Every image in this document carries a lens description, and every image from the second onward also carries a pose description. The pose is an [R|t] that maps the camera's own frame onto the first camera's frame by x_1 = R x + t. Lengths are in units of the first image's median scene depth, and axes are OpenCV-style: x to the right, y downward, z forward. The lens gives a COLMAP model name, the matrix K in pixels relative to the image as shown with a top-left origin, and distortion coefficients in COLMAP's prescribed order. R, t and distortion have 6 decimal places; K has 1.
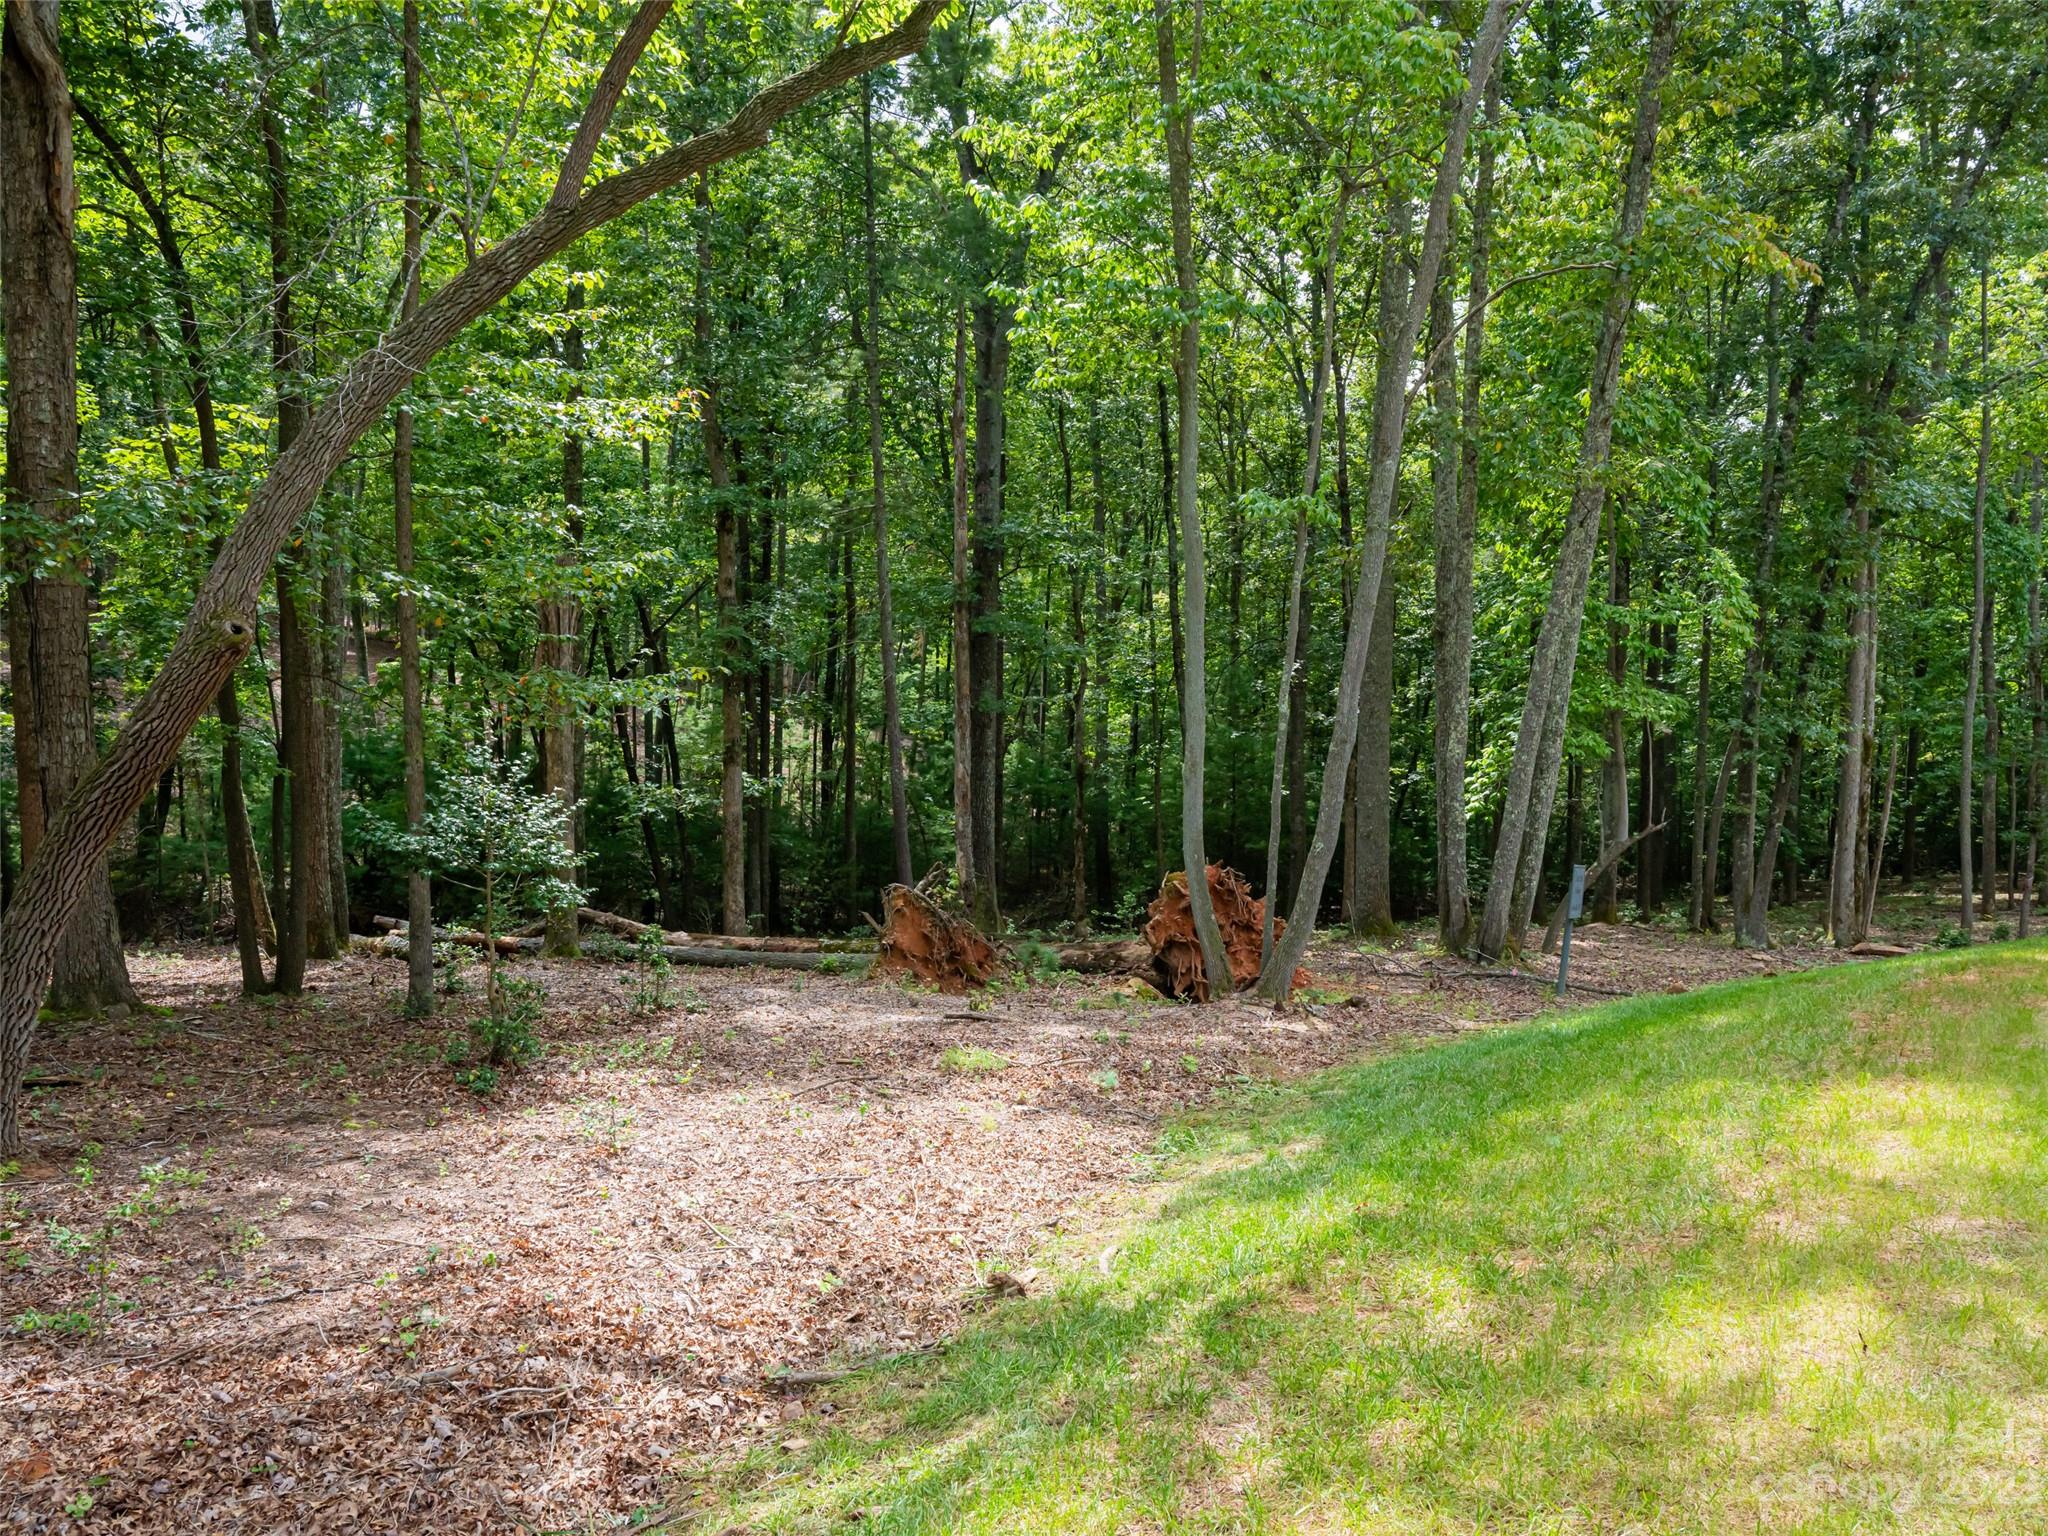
lens RADIAL K [[1538.4, 0, 1023.3], [0, 1538.4, 766.4], [0, 0, 1]] dist [0.002784, -0.003955]
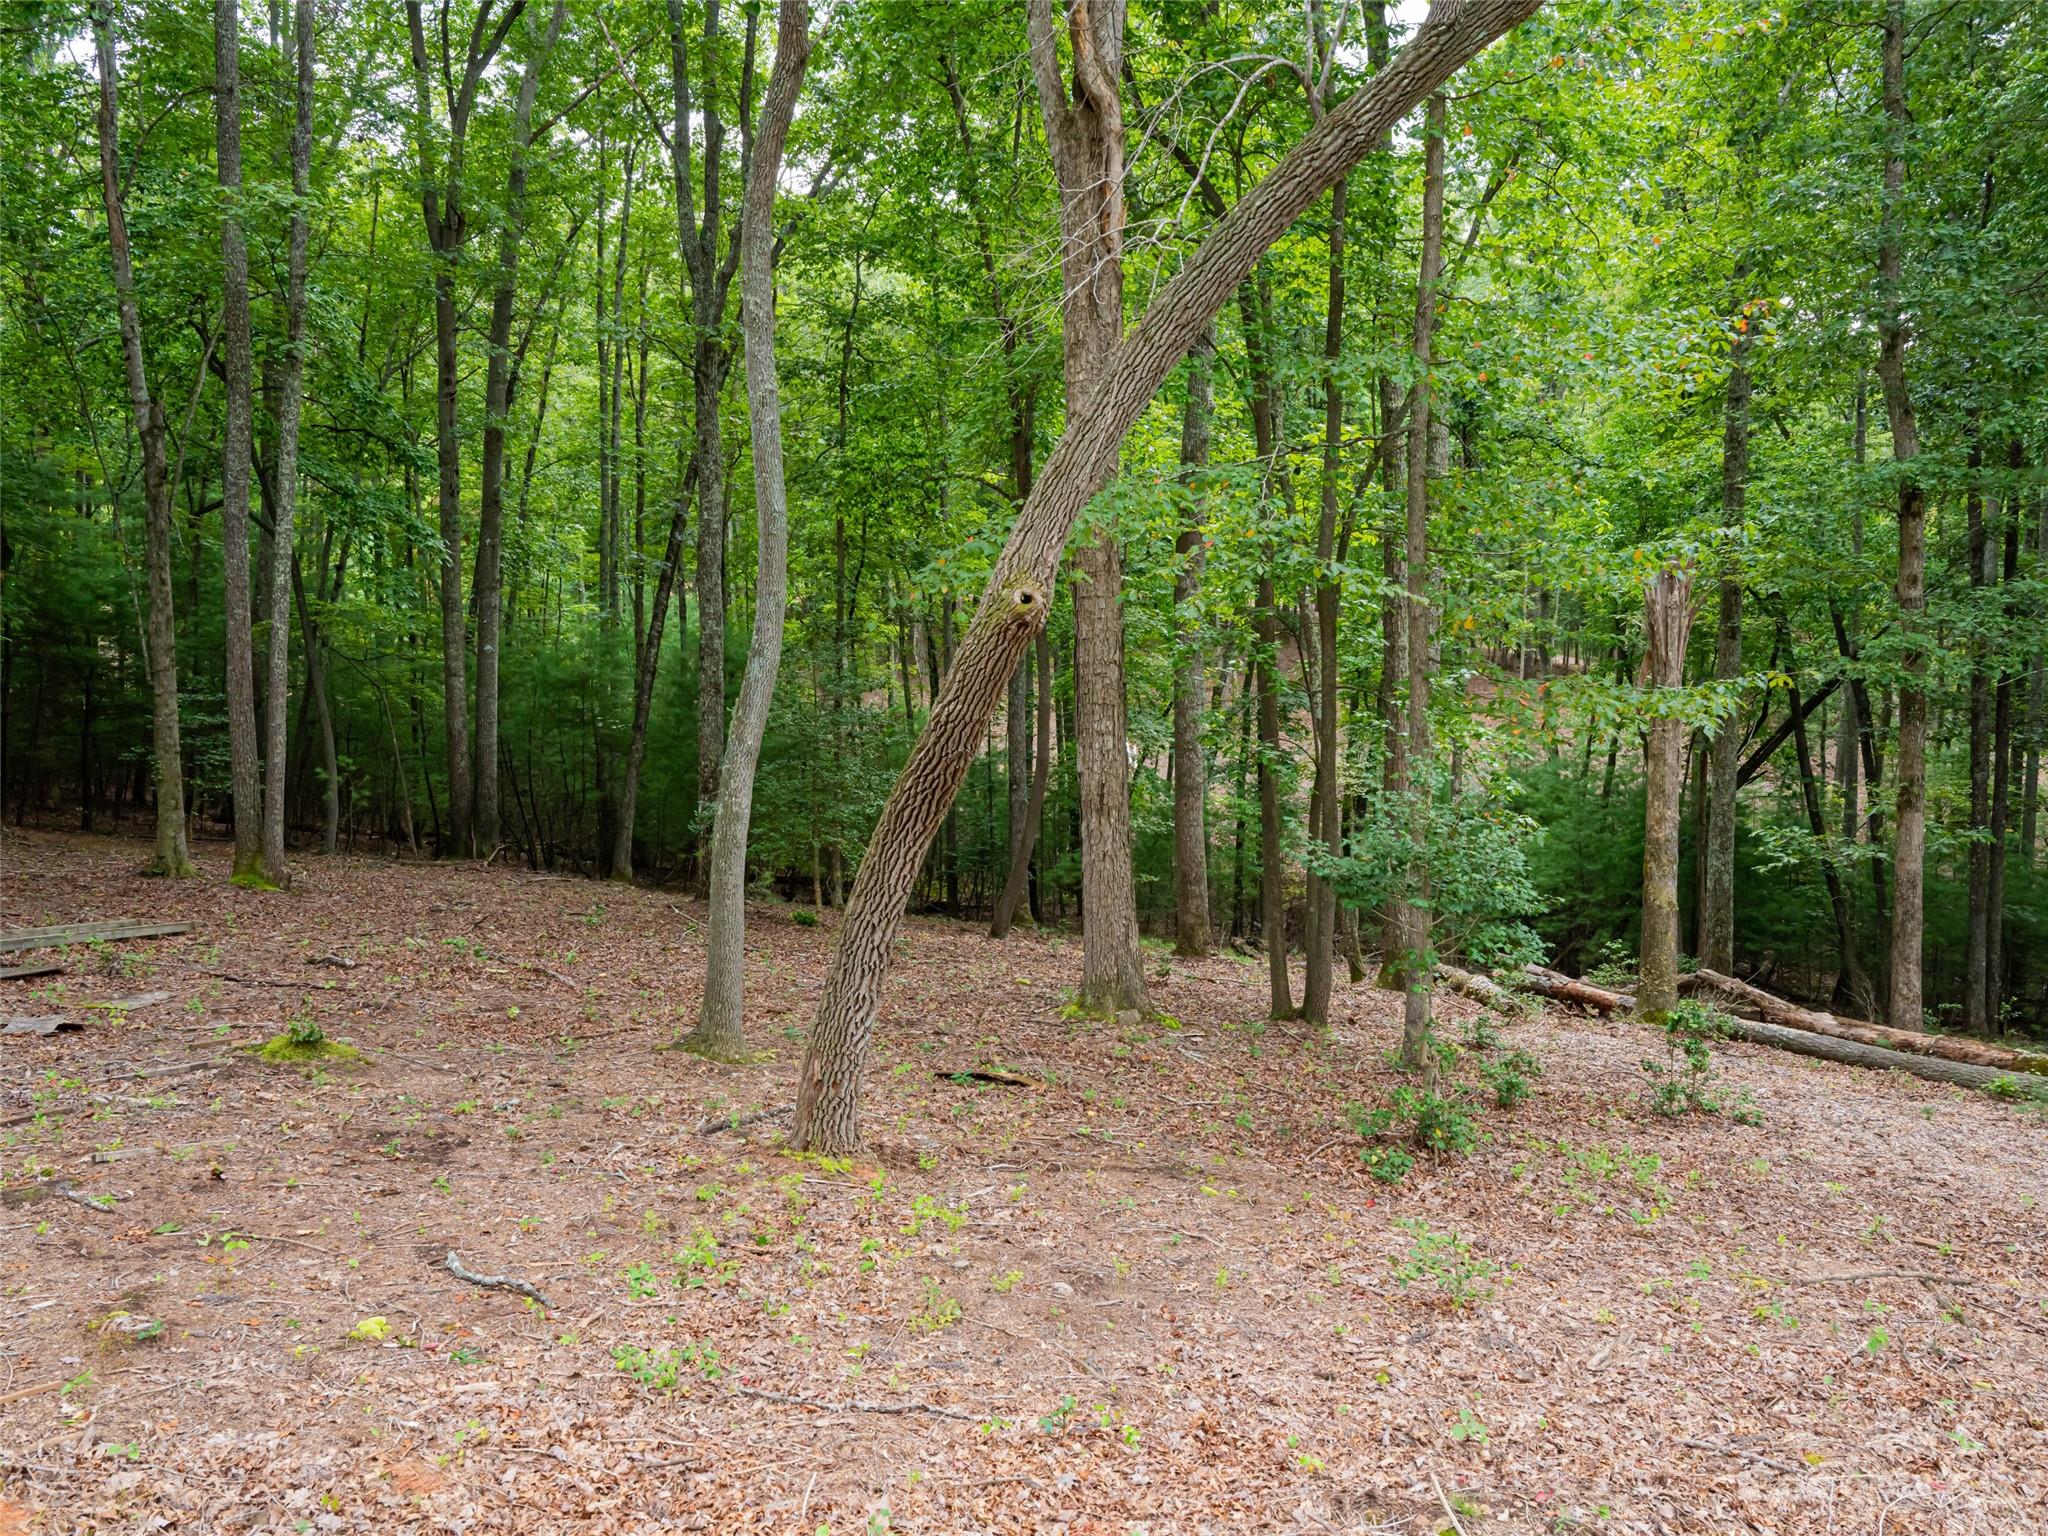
lens RADIAL K [[1538.4, 0, 1018.1], [0, 1538.4, 766.6], [0, 0, 1]] dist [0.002784, -0.003955]
pose [[0.722833, 0.026098, -0.690529, 0.047701], [-0.045016, 0.998942, -0.009367, 0.007551], [0.689555, 0.037856, 0.723244, 0.201763]]
